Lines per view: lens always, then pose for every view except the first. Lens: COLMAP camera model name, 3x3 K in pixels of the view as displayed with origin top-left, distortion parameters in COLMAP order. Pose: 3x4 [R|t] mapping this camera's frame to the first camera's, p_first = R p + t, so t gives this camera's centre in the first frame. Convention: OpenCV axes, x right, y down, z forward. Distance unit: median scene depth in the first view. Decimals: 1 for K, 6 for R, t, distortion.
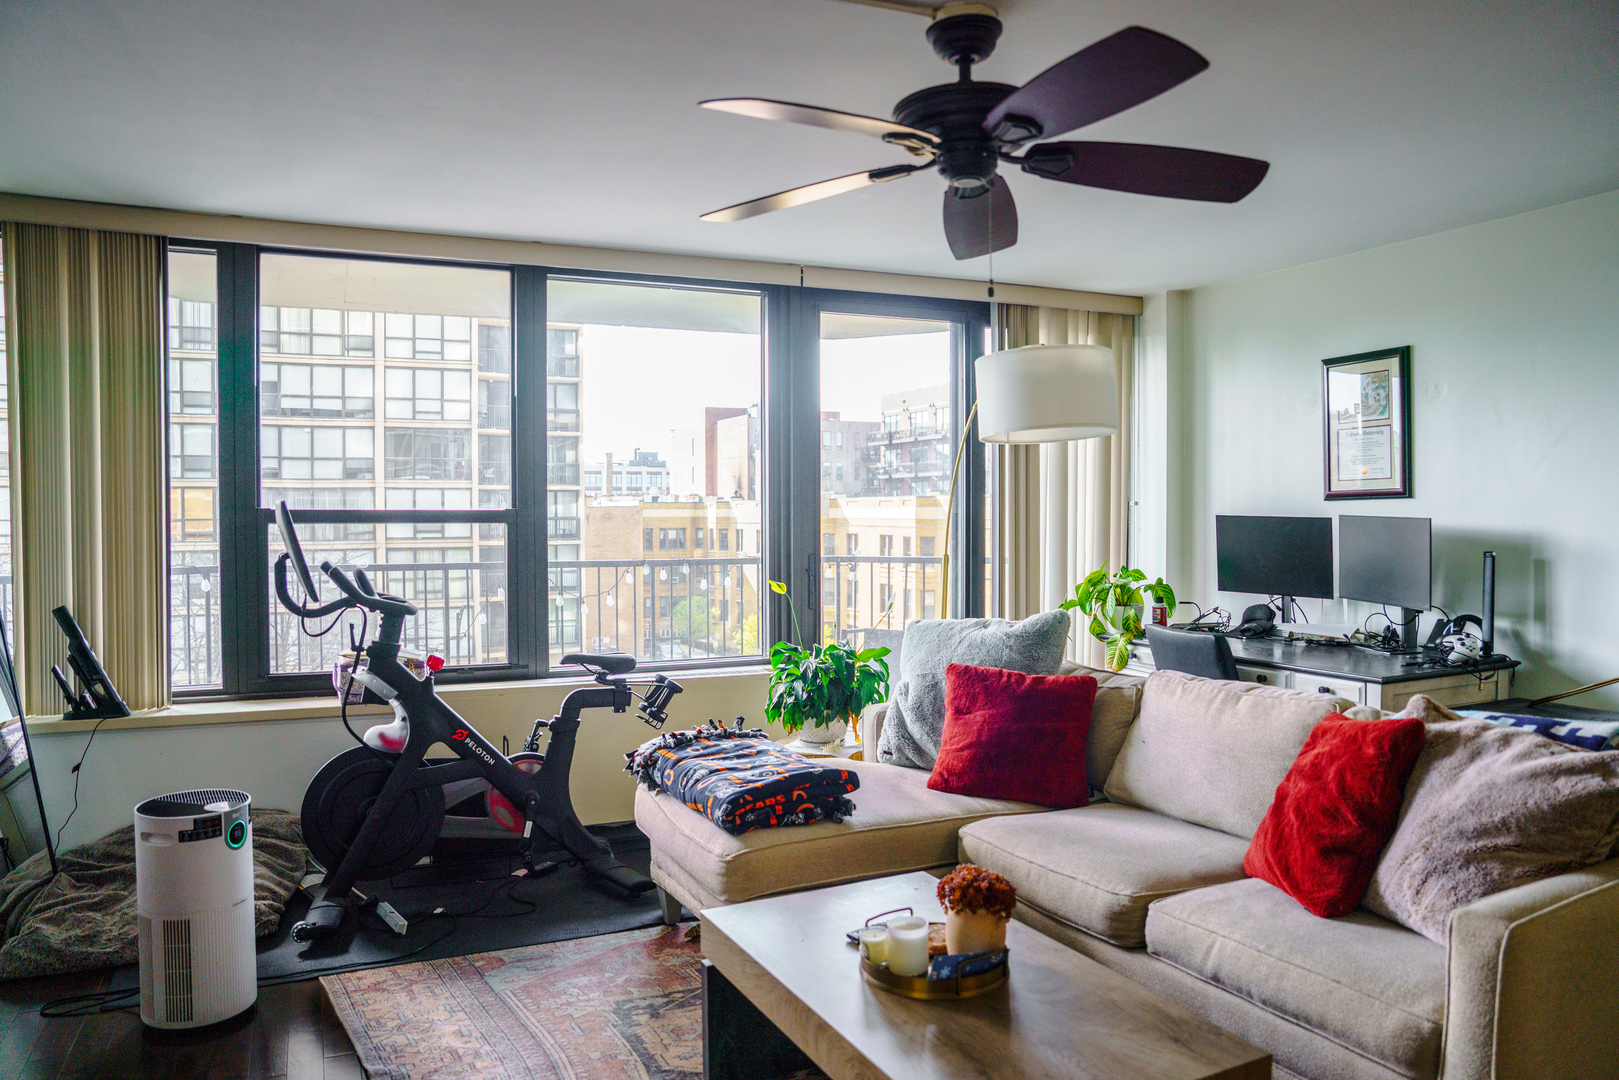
lens RADIAL K [[1141.8, 0, 813.3], [0, 1141.8, 531.2], [0, 0, 1]] dist [-0.050010, 0.021763]
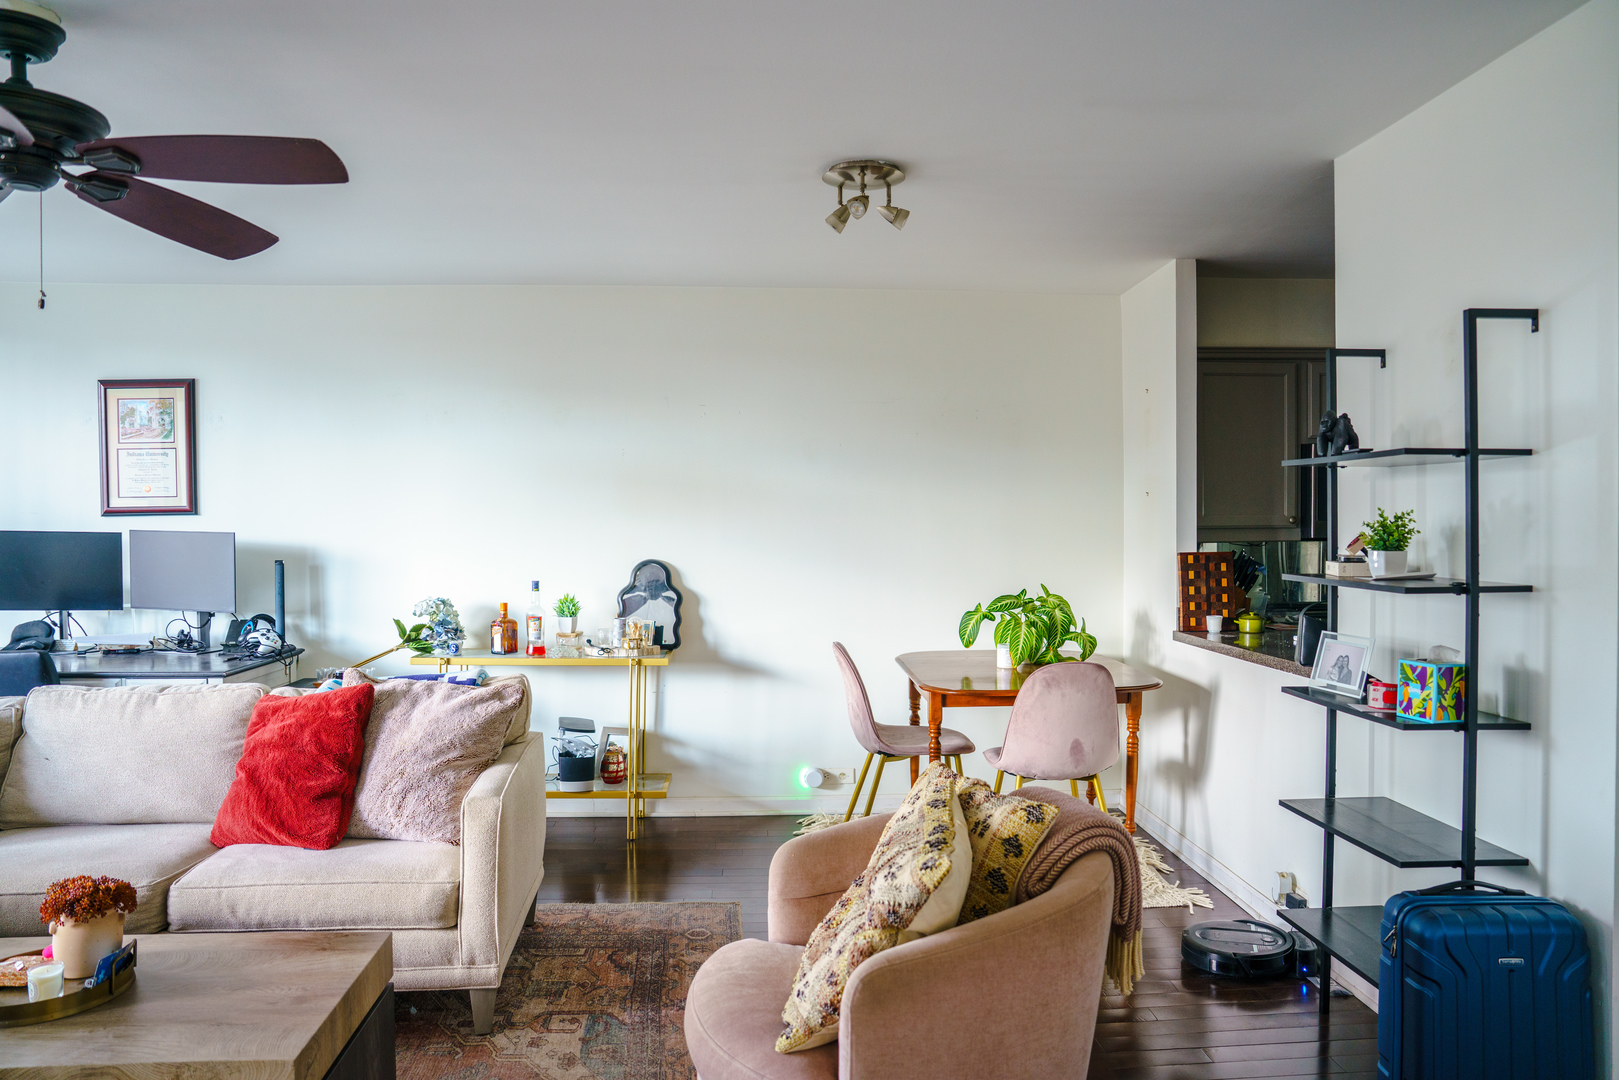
lens RADIAL K [[1141.8, 0, 814.2], [0, 1141.8, 538.2], [0, 0, 1]] dist [-0.050010, 0.021763]
pose [[0.376253, -0.005245, 0.926502, -0.361909], [0.013891, 0.999904, 0.000019, 0.002832], [-0.926413, 0.012863, 0.376290, 0.012686]]
